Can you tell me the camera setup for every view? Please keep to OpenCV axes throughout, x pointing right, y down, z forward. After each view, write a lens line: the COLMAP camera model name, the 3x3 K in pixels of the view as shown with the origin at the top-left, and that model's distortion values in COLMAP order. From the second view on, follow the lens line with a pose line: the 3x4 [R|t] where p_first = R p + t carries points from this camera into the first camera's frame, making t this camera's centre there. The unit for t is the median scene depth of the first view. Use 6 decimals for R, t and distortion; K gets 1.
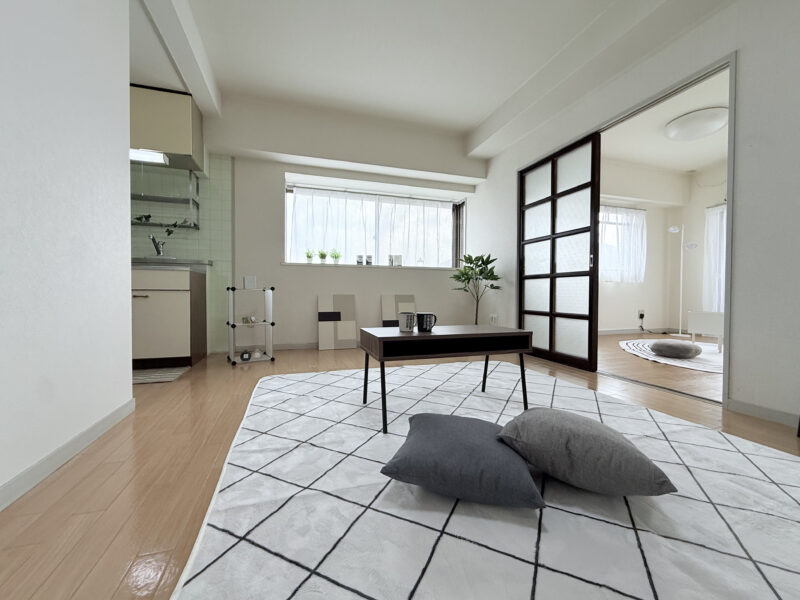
lens RADIAL K [[343.6, 0, 389.6], [0, 343.6, 298.3], [0, 0, 1]] dist [-0.002607, -0.001070]
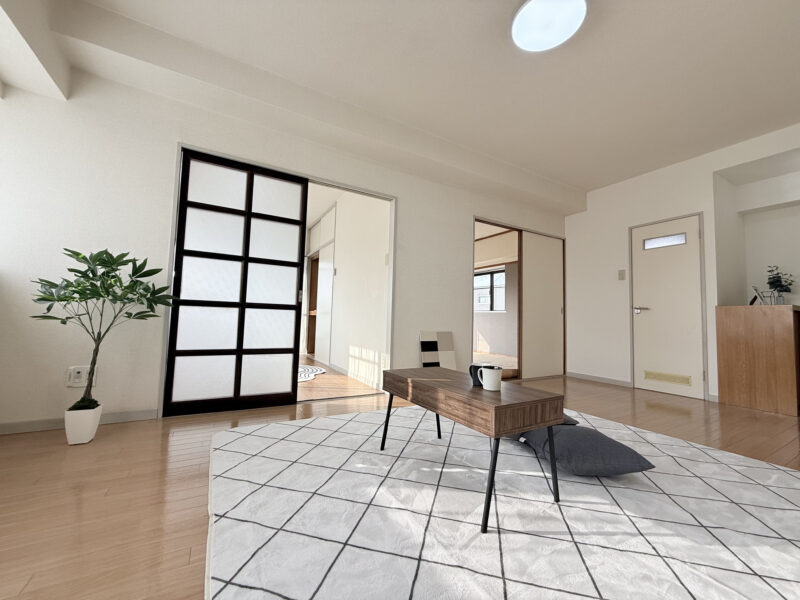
lens RADIAL K [[343.6, 0, 389.6], [0, 343.6, 298.3], [0, 0, 1]] dist [-0.002607, -0.001070]
pose [[-0.263819, 0.051122, 0.963216, -0.372462], [-0.016438, 0.998211, -0.057482, -0.036576], [-0.964432, -0.030998, -0.262507, 0.769604]]
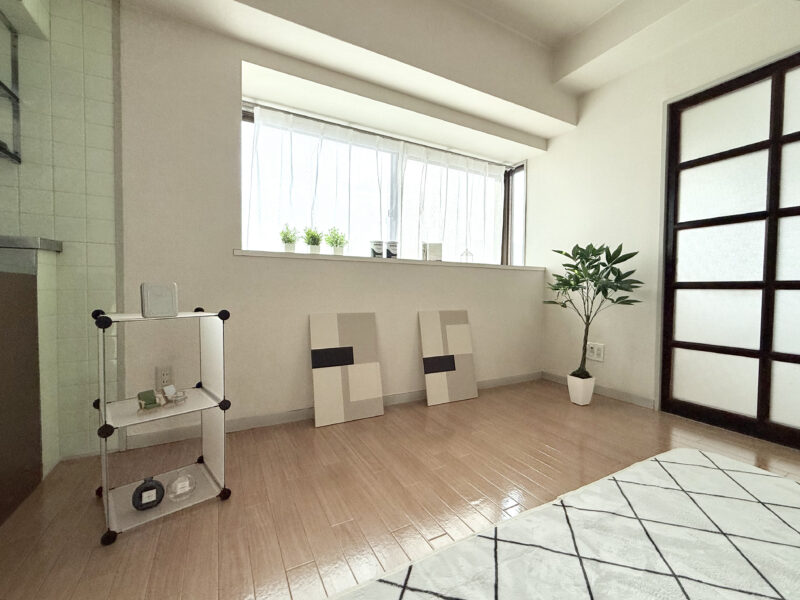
lens RADIAL K [[343.6, 0, 389.6], [0, 343.6, 298.3], [0, 0, 1]] dist [-0.002607, -0.001070]
pose [[0.982521, -0.000489, 0.186153, -0.200986], [-0.002684, 0.999855, 0.016791, -0.047058], [-0.186134, -0.016997, 0.982377, 0.513852]]
